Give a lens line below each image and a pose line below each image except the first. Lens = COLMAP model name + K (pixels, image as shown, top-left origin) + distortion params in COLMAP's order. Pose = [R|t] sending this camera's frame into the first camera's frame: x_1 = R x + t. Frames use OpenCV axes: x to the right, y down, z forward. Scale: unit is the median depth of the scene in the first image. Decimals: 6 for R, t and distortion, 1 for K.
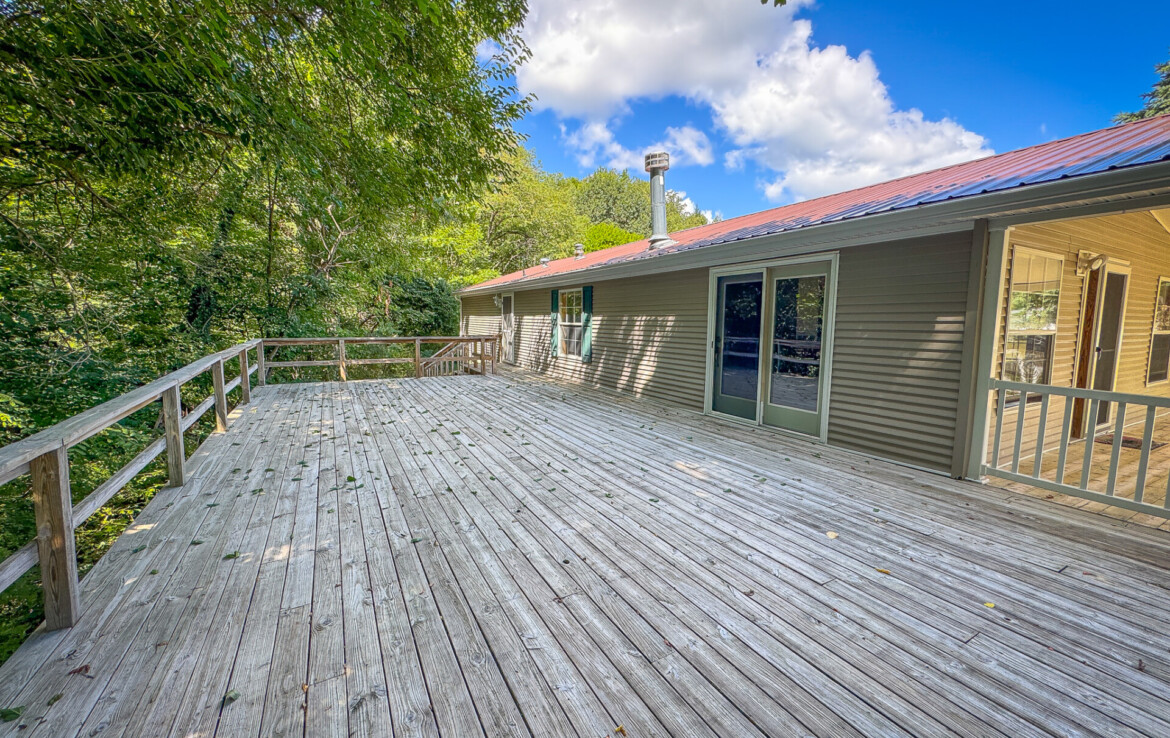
lens RADIAL K [[466.1, 0, 582.6], [0, 466.1, 370.2], [0, 0, 1]] dist [-0.002701, 0.000195]
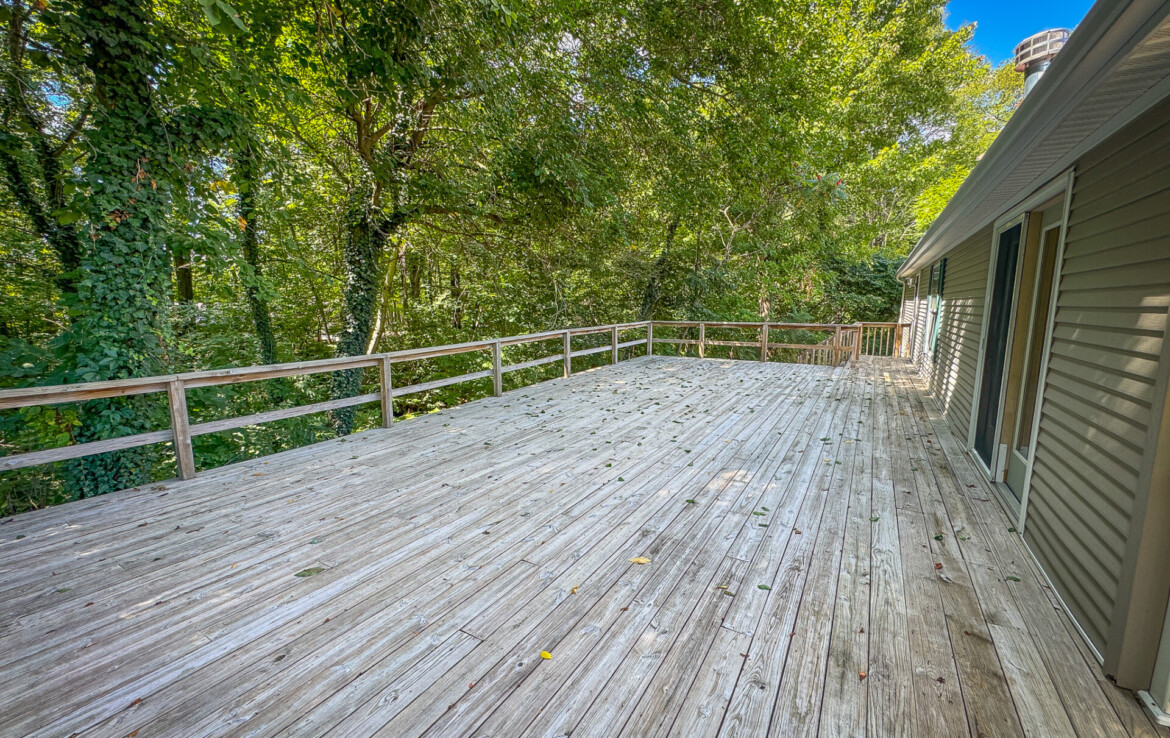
lens RADIAL K [[466.1, 0, 581.7], [0, 466.1, 368.8], [0, 0, 1]] dist [-0.002701, 0.000195]
pose [[0.494358, 0.113598, -0.861804, 0.931320], [-0.089148, 0.992822, 0.079730, -0.040005], [0.864675, 0.037413, 0.500936, 0.372042]]
